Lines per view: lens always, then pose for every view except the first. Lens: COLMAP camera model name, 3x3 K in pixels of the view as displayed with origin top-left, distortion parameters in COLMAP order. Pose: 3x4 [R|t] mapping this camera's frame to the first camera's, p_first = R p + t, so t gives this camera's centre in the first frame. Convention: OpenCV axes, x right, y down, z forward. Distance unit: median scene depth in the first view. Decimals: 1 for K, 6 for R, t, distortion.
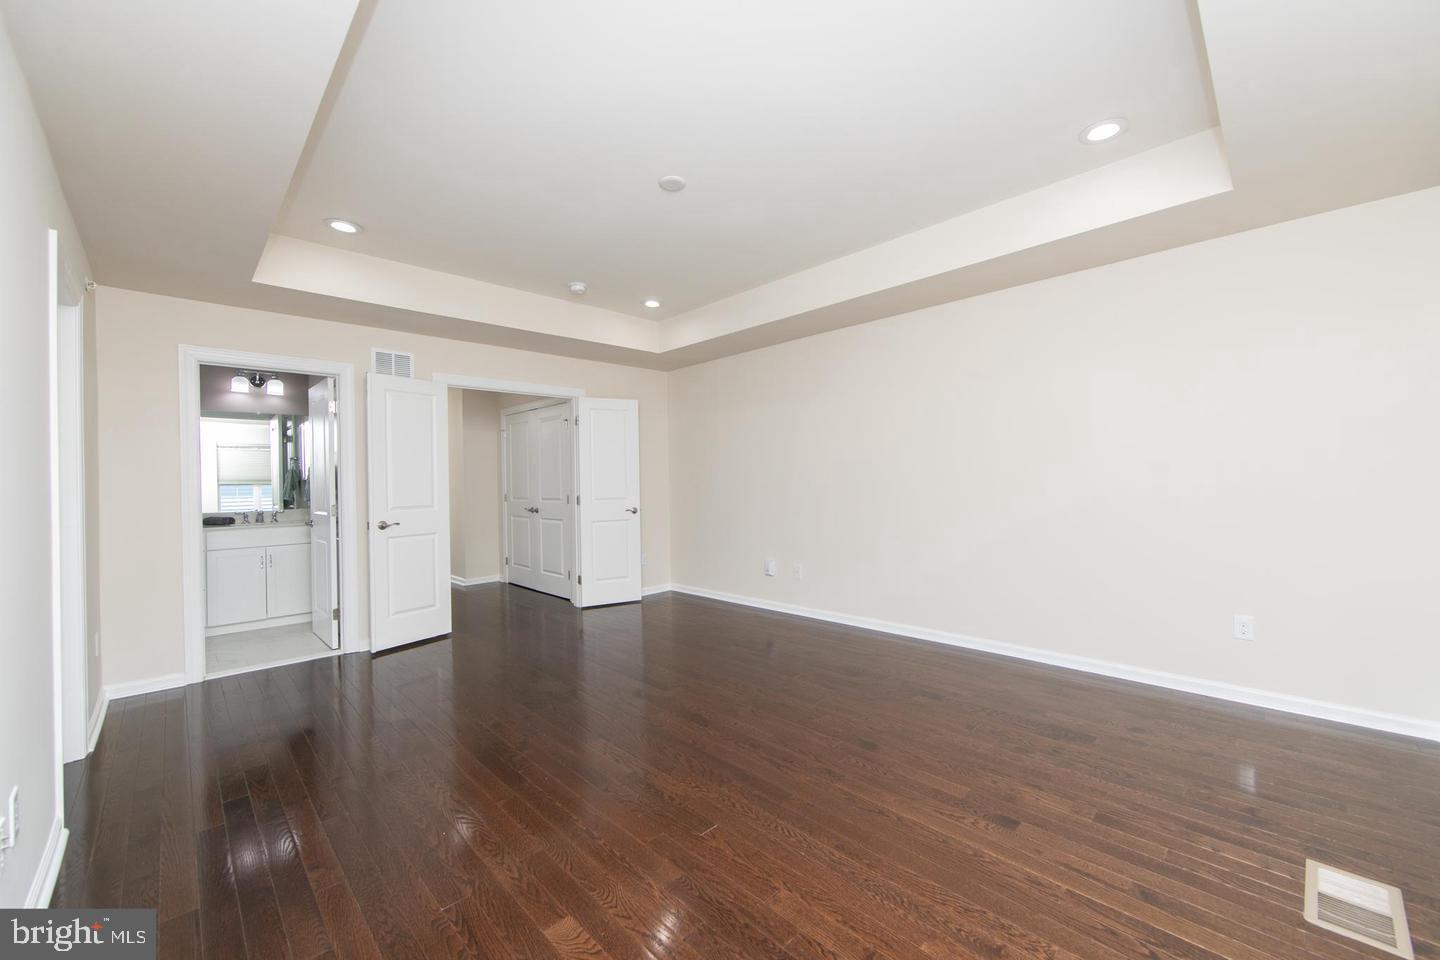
lens RADIAL K [[563.9, 0, 724.7], [0, 563.9, 479.9], [0, 0, 1]] dist [-0.001478, -0.000149]
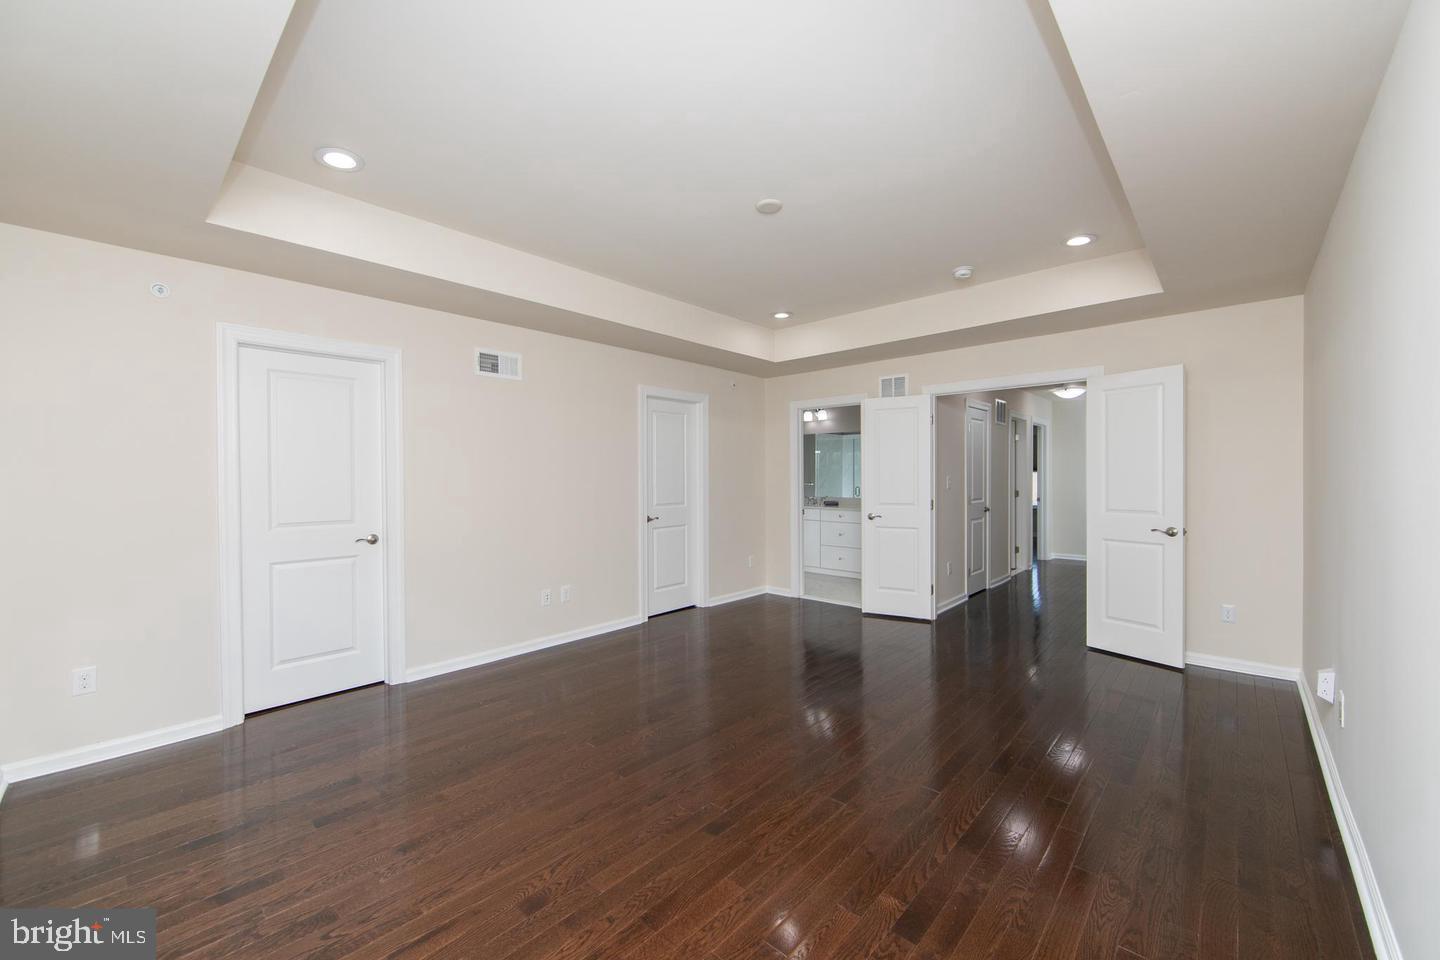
lens RADIAL K [[563.9, 0, 724.7], [0, 563.9, 479.9], [0, 0, 1]] dist [-0.001478, -0.000149]
pose [[0.053365, 0.024922, -0.998264, 0.641762], [0.003323, 0.999679, 0.025135, -0.035014], [0.998570, -0.004659, 0.053265, 0.584908]]
